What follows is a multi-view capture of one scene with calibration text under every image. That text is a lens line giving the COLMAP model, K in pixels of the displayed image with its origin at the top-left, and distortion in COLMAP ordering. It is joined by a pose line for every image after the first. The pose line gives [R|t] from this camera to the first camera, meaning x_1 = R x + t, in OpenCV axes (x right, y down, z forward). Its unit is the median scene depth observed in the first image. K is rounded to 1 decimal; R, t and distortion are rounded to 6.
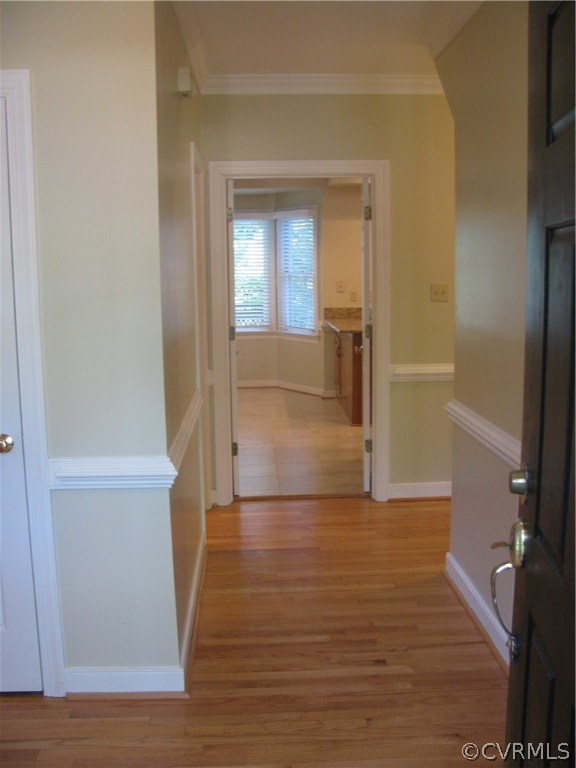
lens RADIAL K [[794.9, 0, 288.0], [0, 794.9, 384.0], [0, 0, 1]] dist [-0.097145, 0.008481]
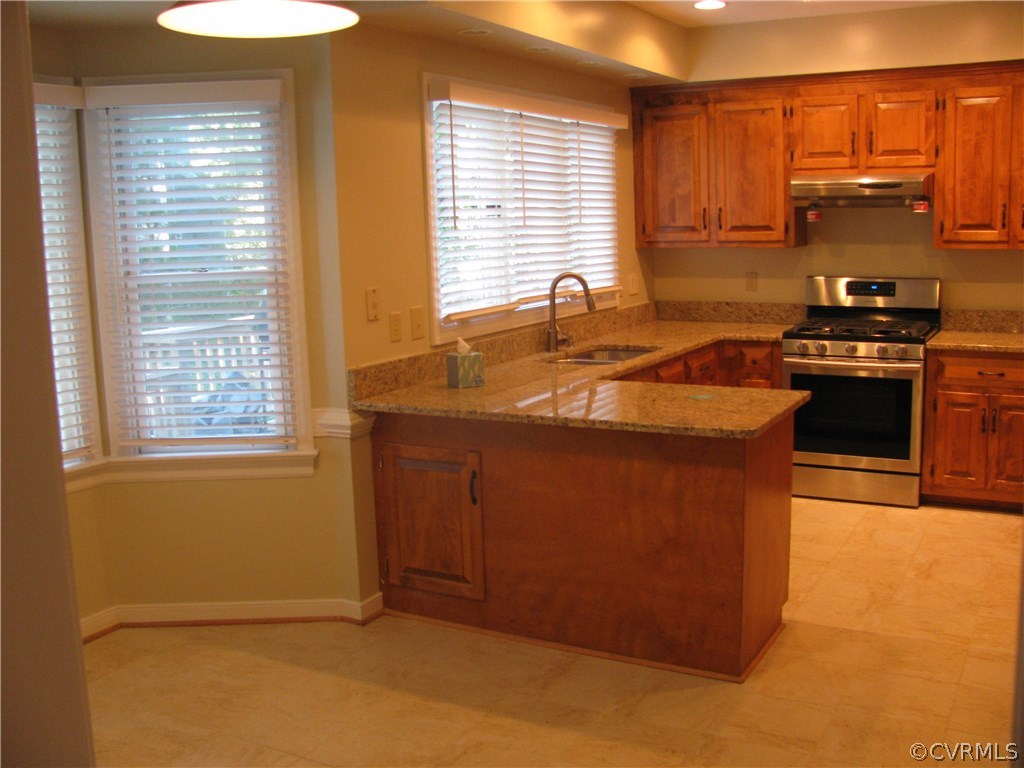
lens RADIAL K [[1059.9, 0, 512.0], [0, 1059.9, 384.0], [0, 0, 1]] dist [-0.097145, 0.008481]
pose [[0.537736, -0.134726, 0.832279, -0.295243], [0.151370, 0.986537, 0.061897, -0.105842], [-0.829413, 0.092698, 0.550891, 0.677766]]
